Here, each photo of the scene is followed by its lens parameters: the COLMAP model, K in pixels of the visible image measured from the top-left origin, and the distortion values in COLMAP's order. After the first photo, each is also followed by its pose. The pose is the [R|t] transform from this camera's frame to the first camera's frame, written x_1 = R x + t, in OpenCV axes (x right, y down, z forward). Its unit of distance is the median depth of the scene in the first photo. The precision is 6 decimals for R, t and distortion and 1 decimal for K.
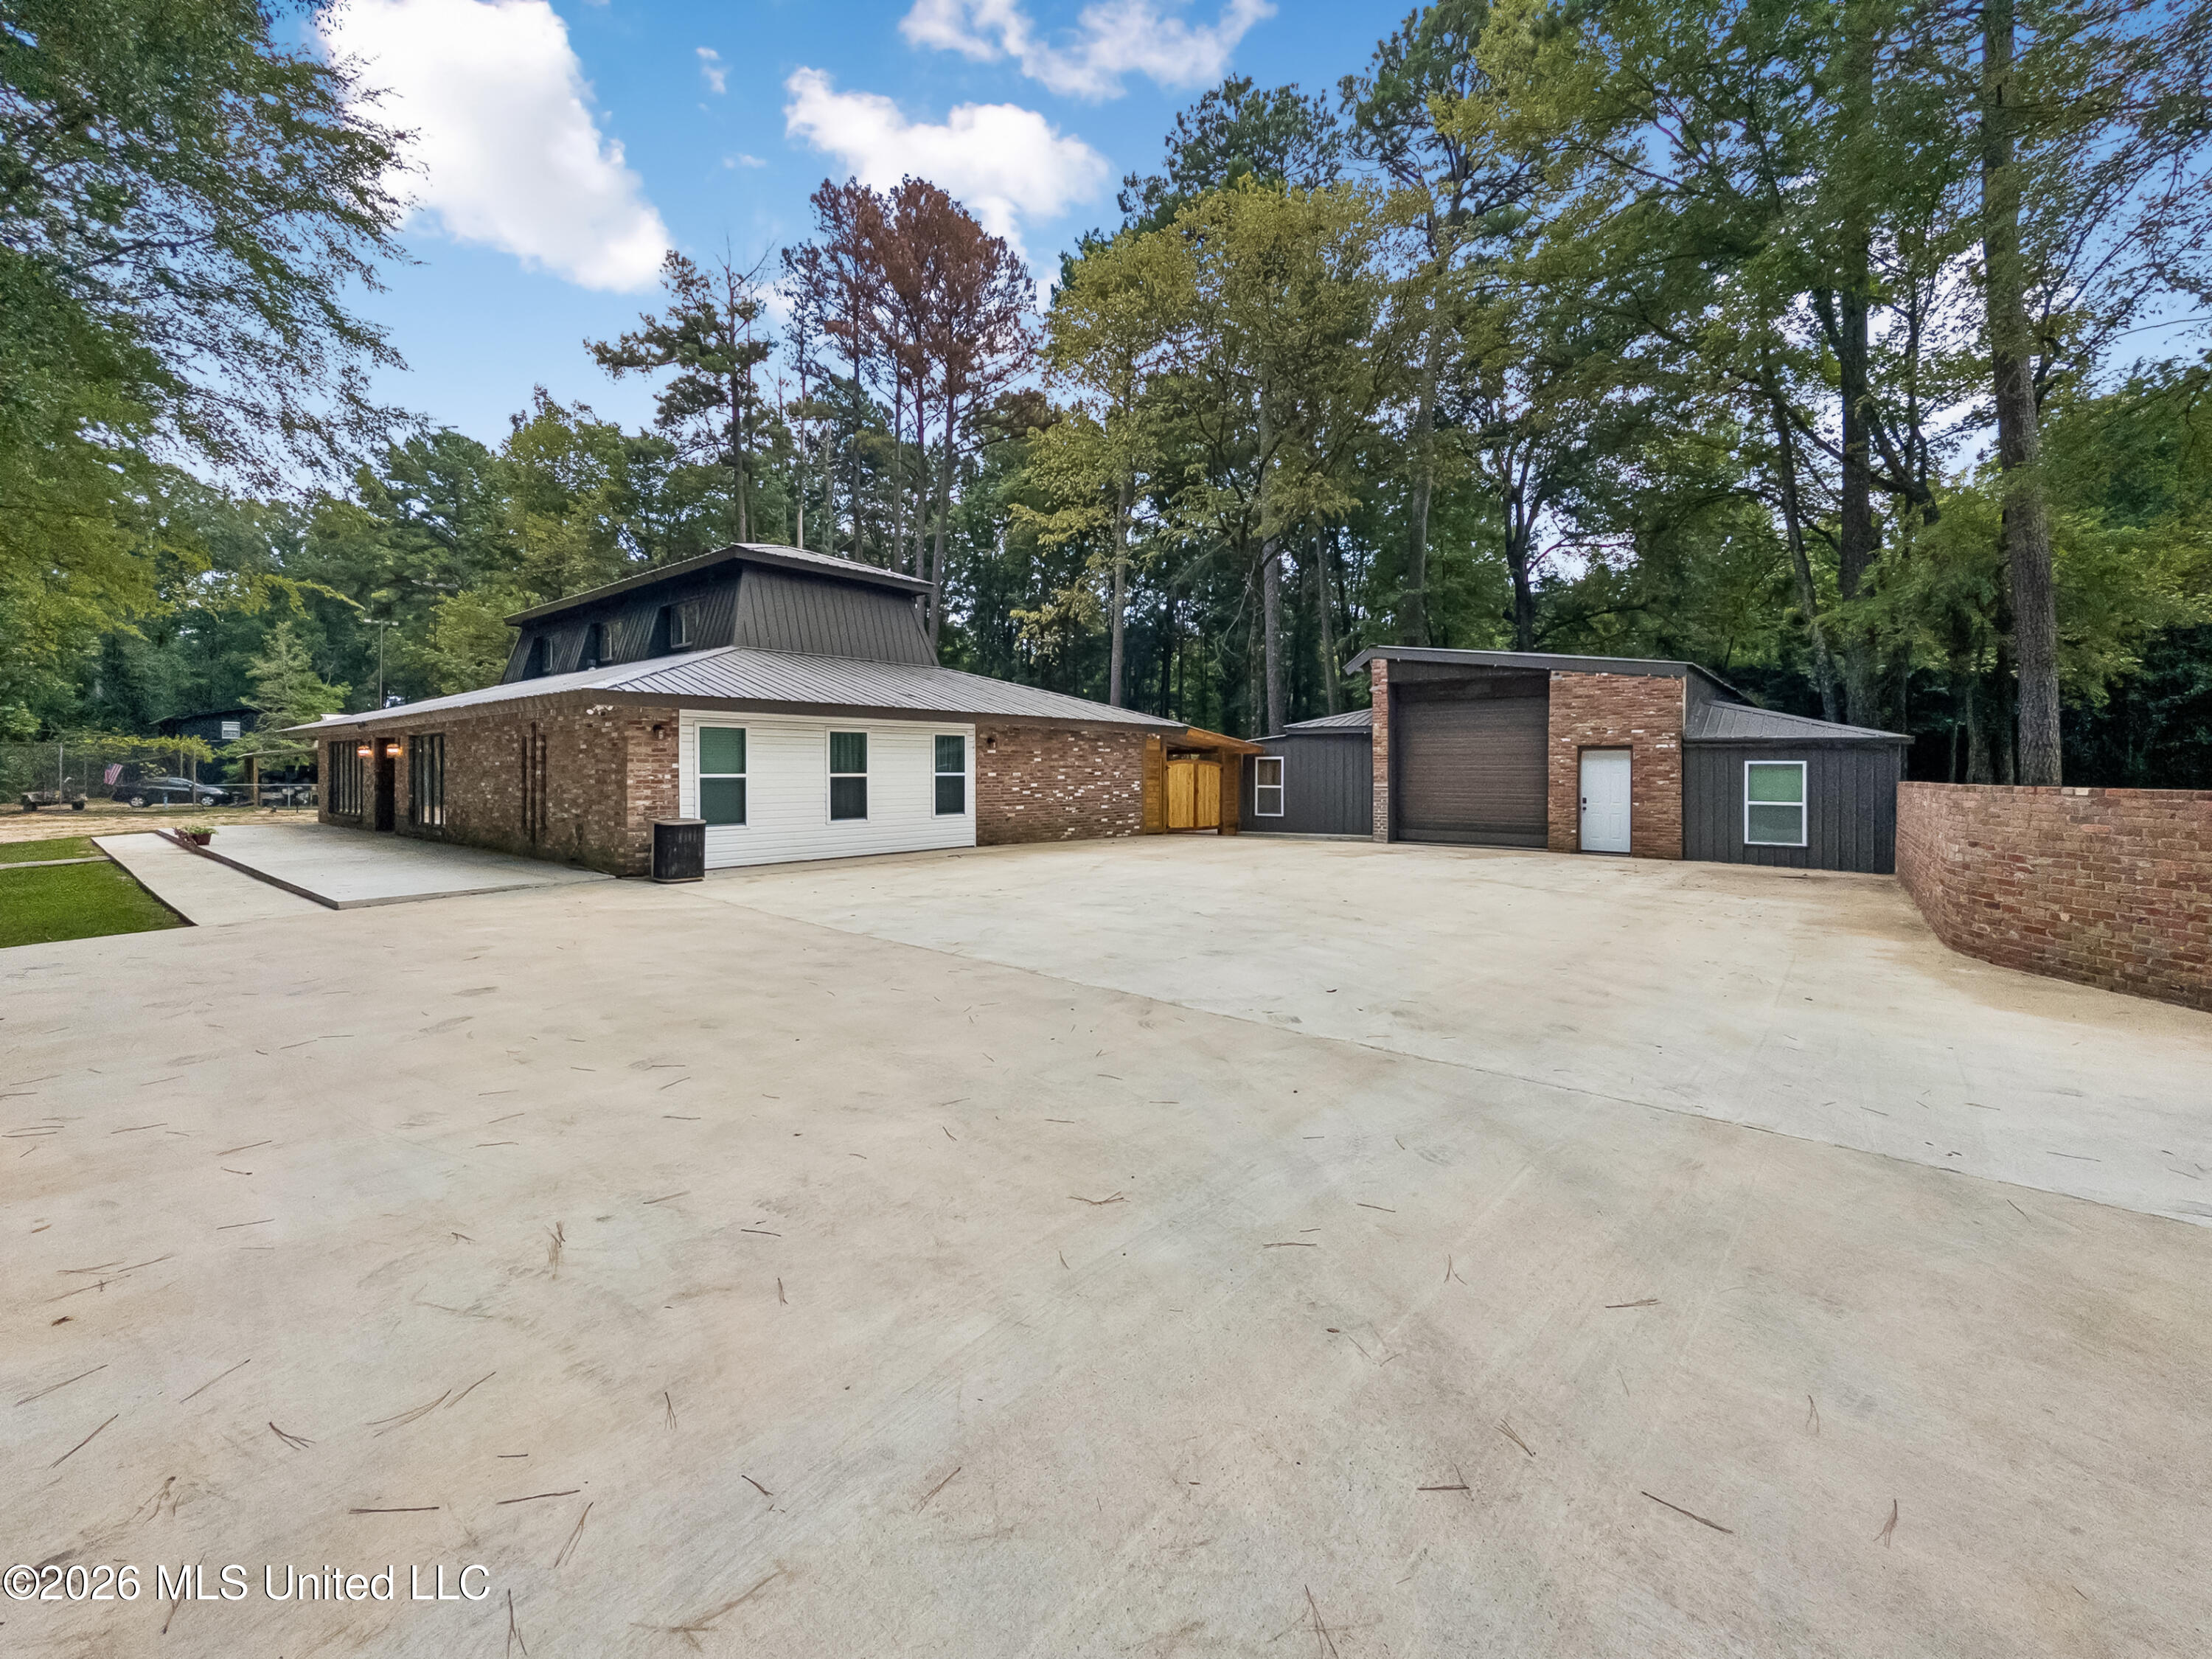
lens RADIAL K [[901.9, 0, 1108.1], [0, 901.9, 794.4], [0, 0, 1]] dist [0.002351, 0.000314]
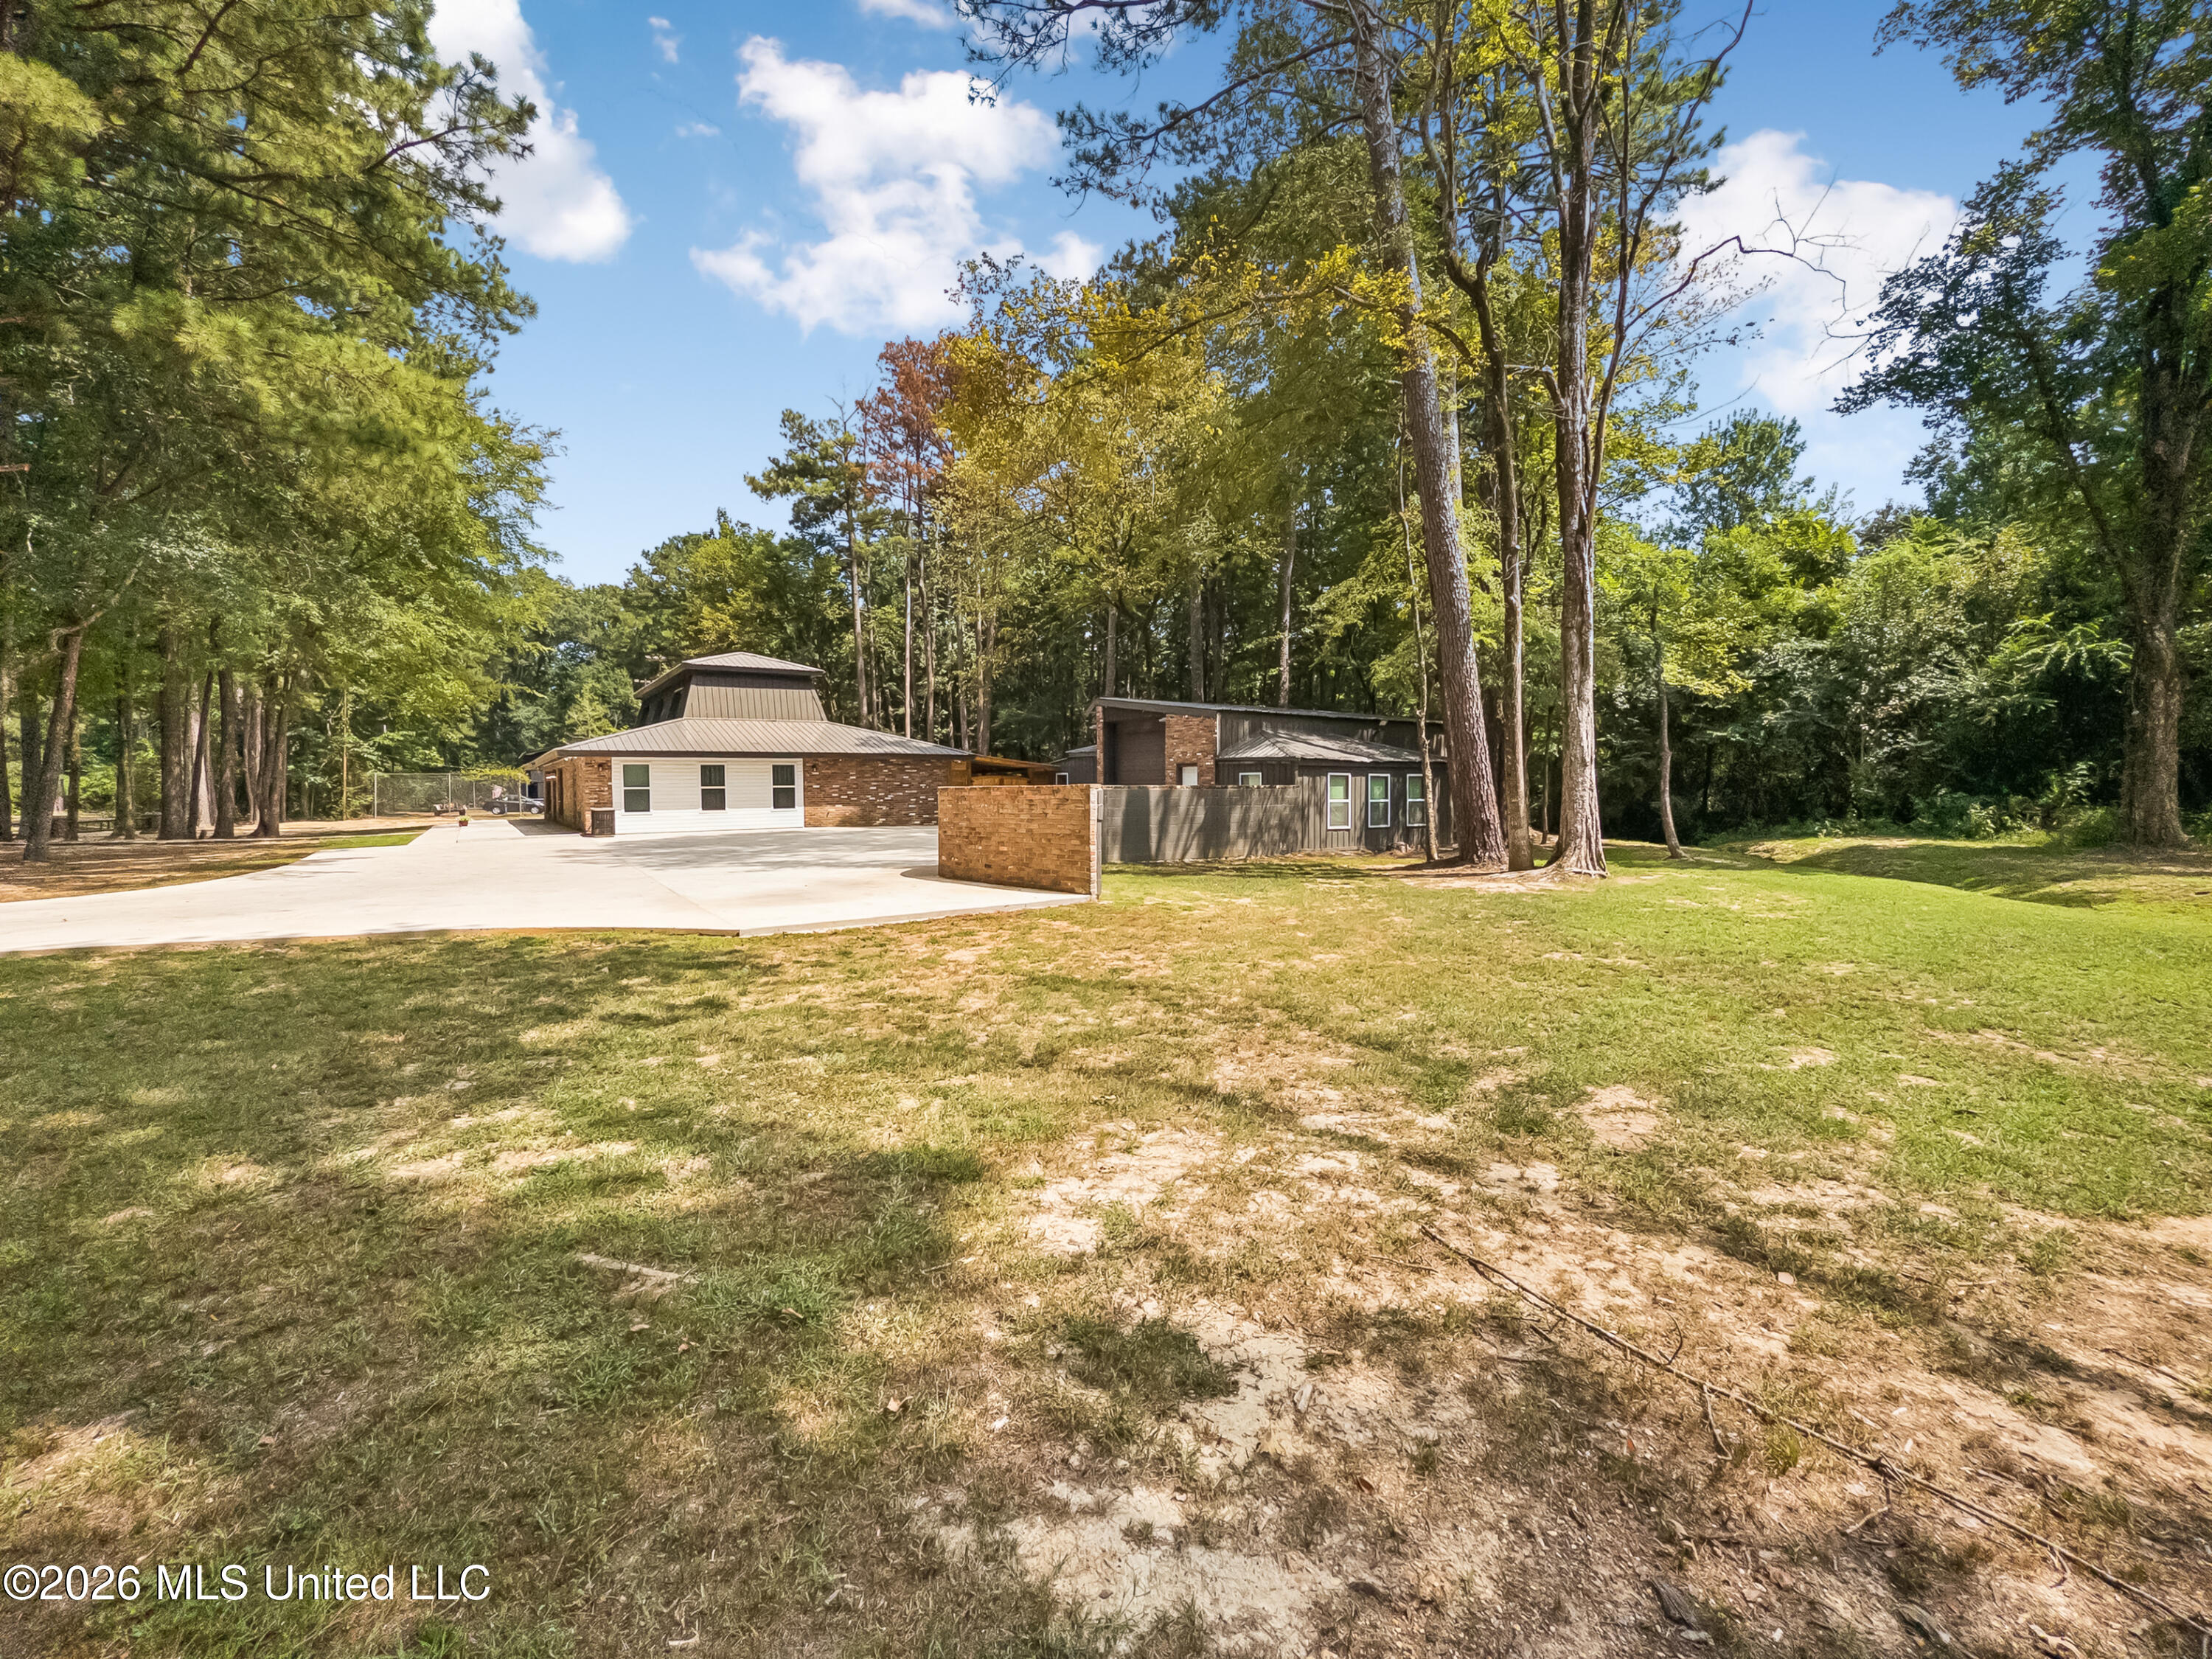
lens RADIAL K [[901.9, 0, 1112.3], [0, 901.9, 836.3], [0, 0, 1]] dist [0.002351, 0.000314]
pose [[0.964413, 0.005745, -0.264340, 0.792602], [0.002194, 0.999556, 0.029725, 0.020287], [0.264393, -0.029247, 0.963971, -0.472048]]
